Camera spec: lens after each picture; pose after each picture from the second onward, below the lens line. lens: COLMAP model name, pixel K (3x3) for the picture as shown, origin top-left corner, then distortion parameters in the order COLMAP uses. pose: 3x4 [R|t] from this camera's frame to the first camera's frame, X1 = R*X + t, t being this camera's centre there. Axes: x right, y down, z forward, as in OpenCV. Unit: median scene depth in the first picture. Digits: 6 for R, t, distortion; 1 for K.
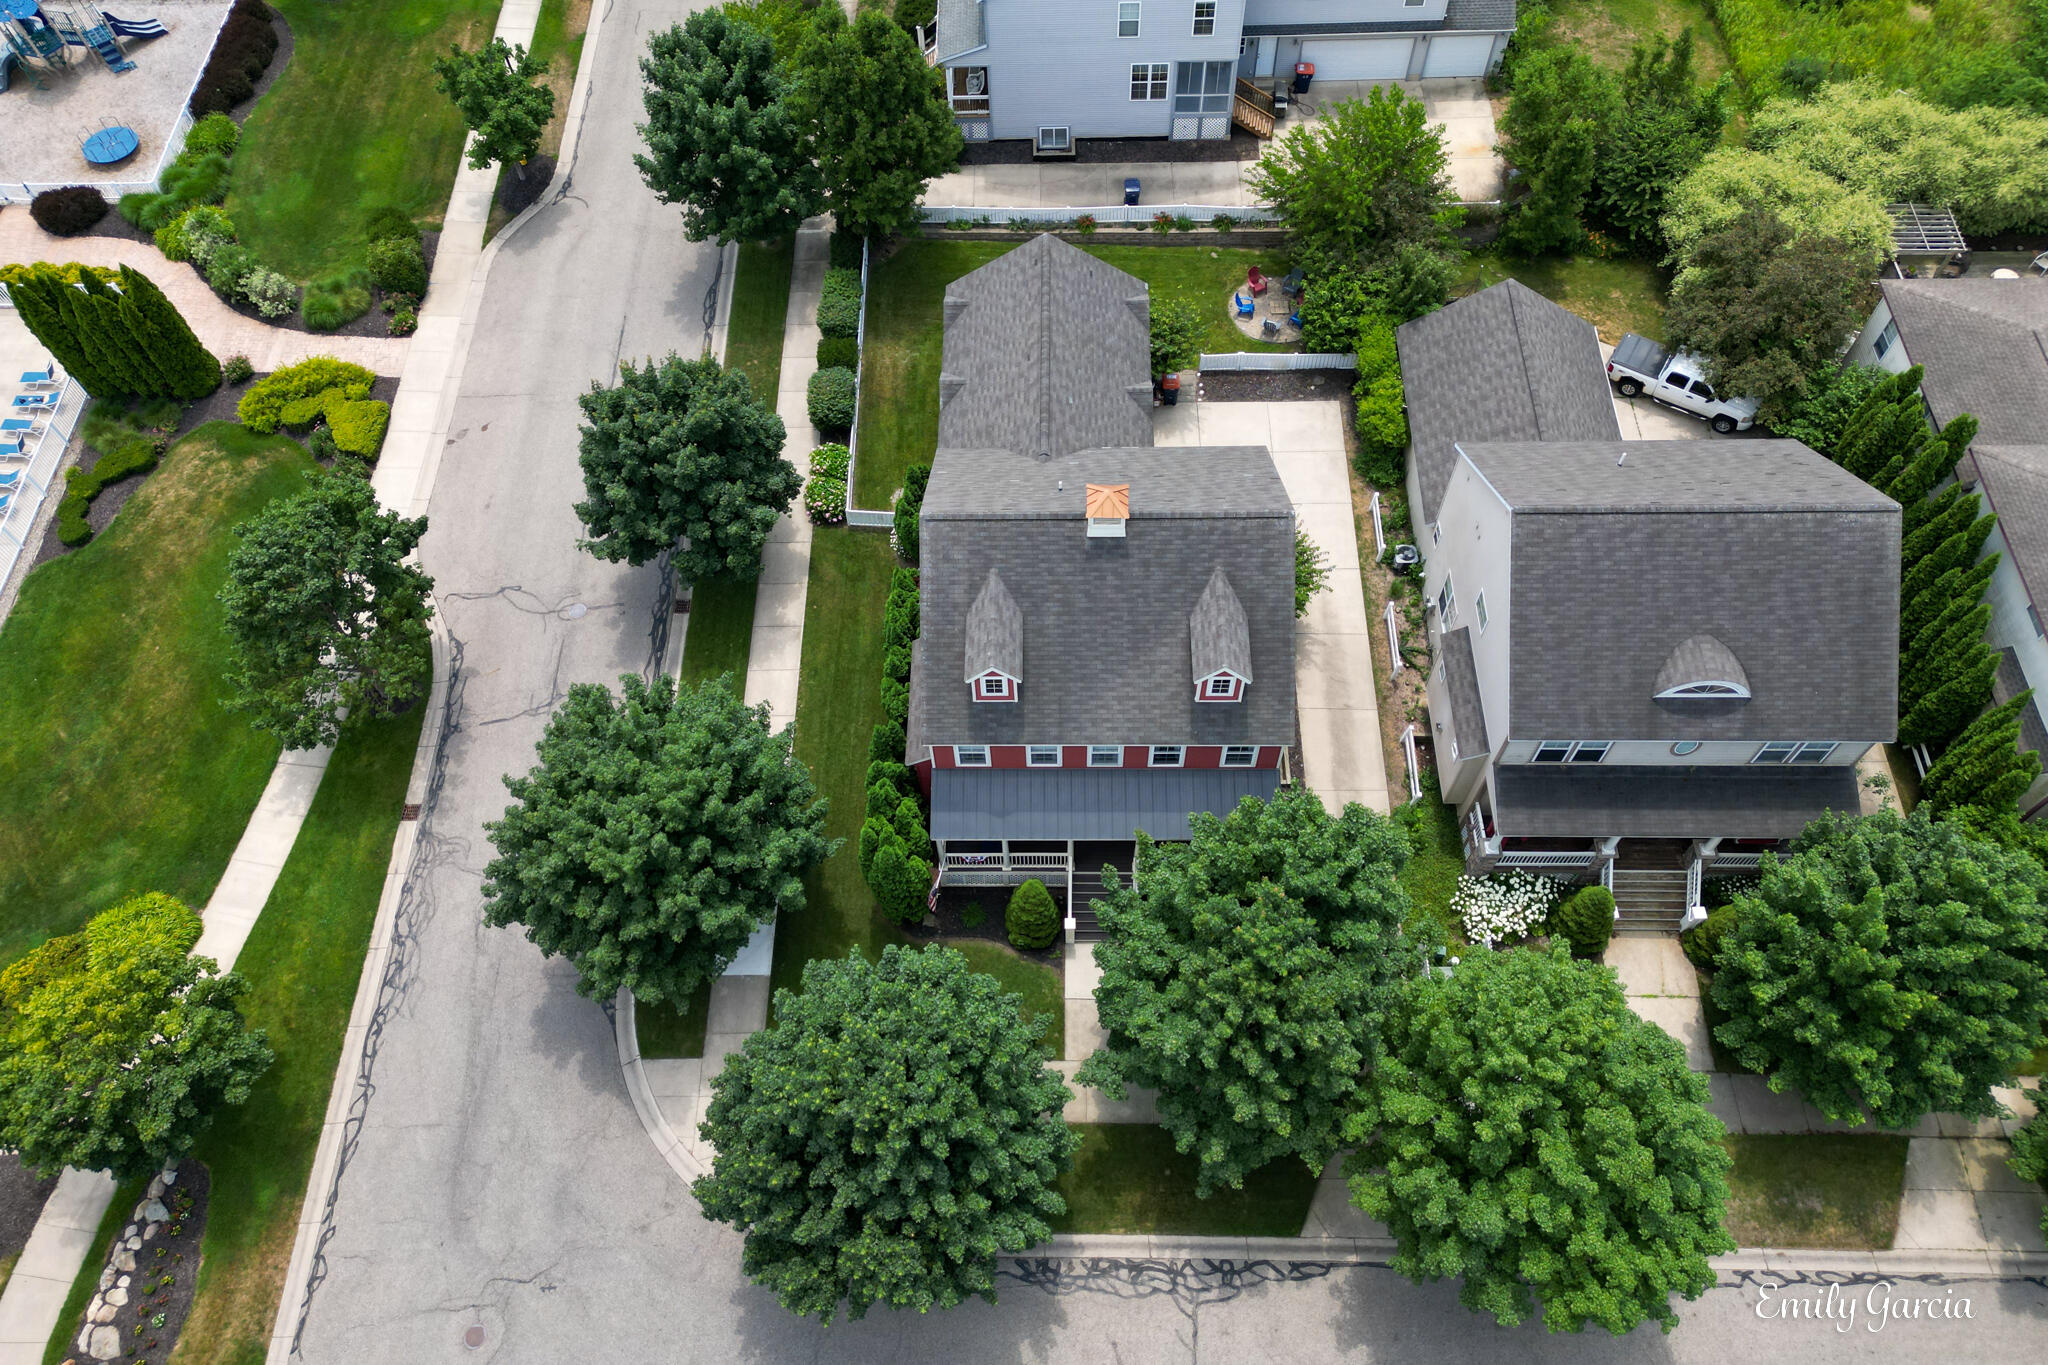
lens RADIAL K [[1474.4, 0, 1024.0], [0, 1474.4, 682.5], [0, 0, 1]] dist [0.028381, -0.009143]
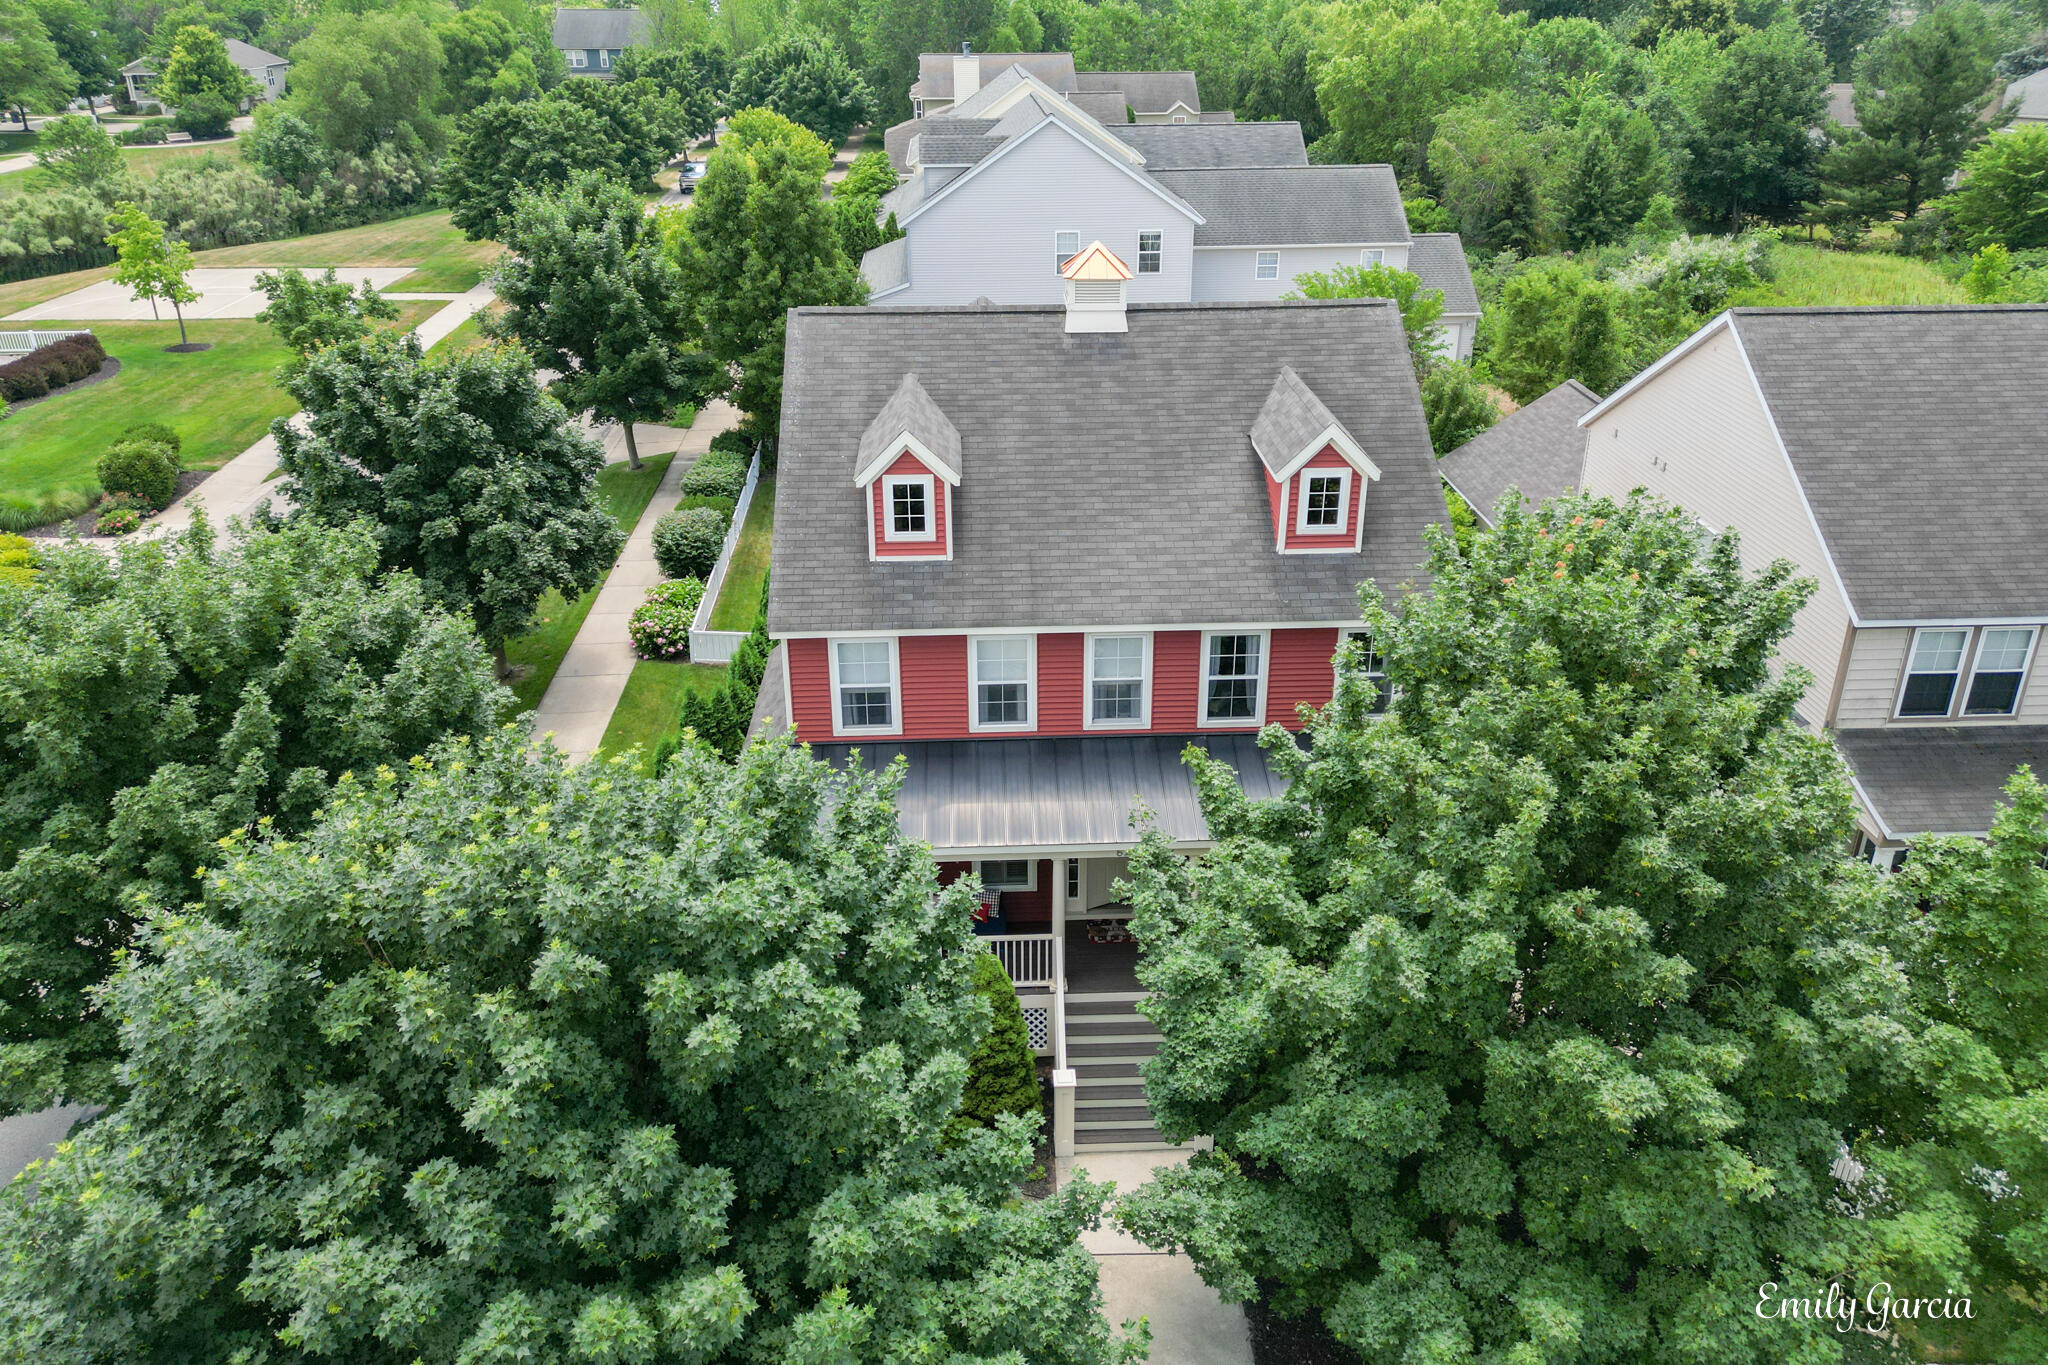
lens RADIAL K [[1434.4, 0, 1024.0], [0, 1434.4, 682.5], [0, 0, 1]] dist [0.035526, -0.000221]
pose [[0.998252, -0.003766, 0.058980, -0.008059], [0.036325, 0.826303, -0.562054, 0.299285], [-0.046619, 0.563214, 0.824995, 0.507188]]
